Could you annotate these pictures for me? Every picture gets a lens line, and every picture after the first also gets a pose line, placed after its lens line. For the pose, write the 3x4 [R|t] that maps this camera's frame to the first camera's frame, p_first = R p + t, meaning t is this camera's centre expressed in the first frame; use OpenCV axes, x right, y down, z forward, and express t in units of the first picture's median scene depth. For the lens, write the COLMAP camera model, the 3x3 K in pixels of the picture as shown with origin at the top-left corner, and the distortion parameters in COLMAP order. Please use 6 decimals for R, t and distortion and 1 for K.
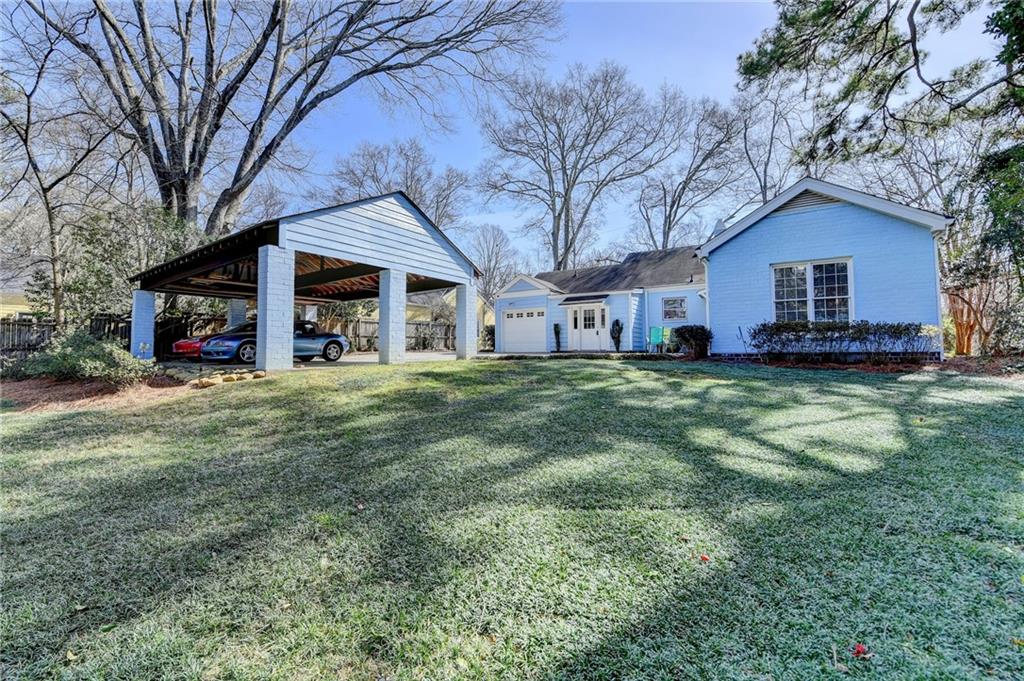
lens RADIAL K [[421.5, 0, 494.9], [0, 421.5, 336.9], [0, 0, 1]] dist [-0.002161, -0.000341]
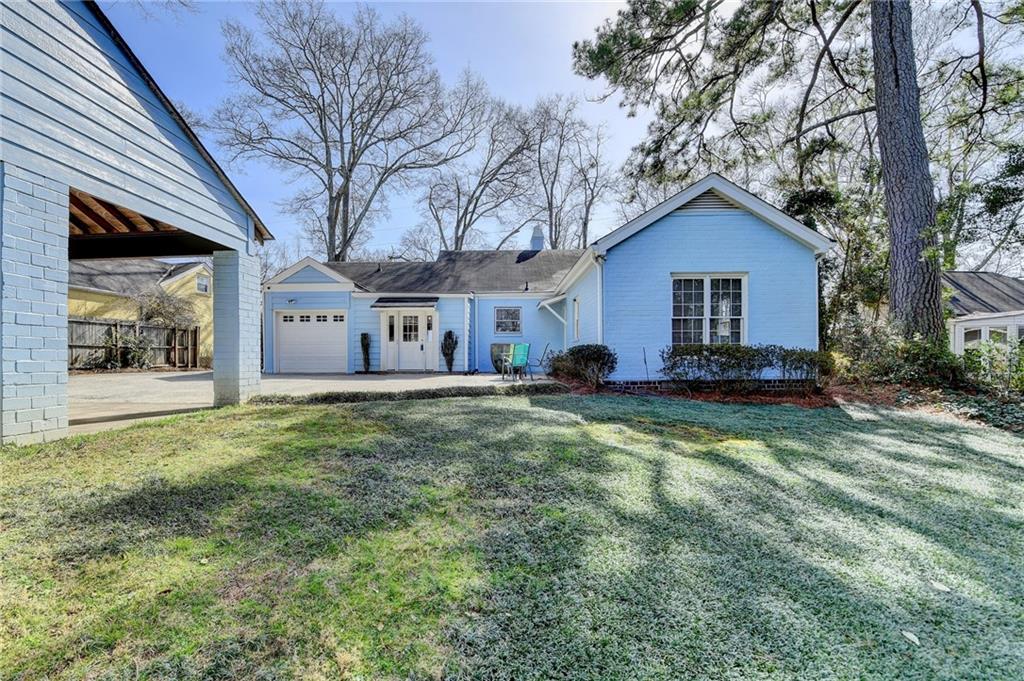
lens RADIAL K [[430.0, 0, 490.9], [0, 430.0, 361.5], [0, 0, 1]] dist [-0.007206, -0.000312]
pose [[0.854309, -0.000944, 0.519765, -0.049525], [-0.019579, 0.999230, 0.033995, -0.012228], [-0.519397, -0.039218, 0.853632, 0.267600]]
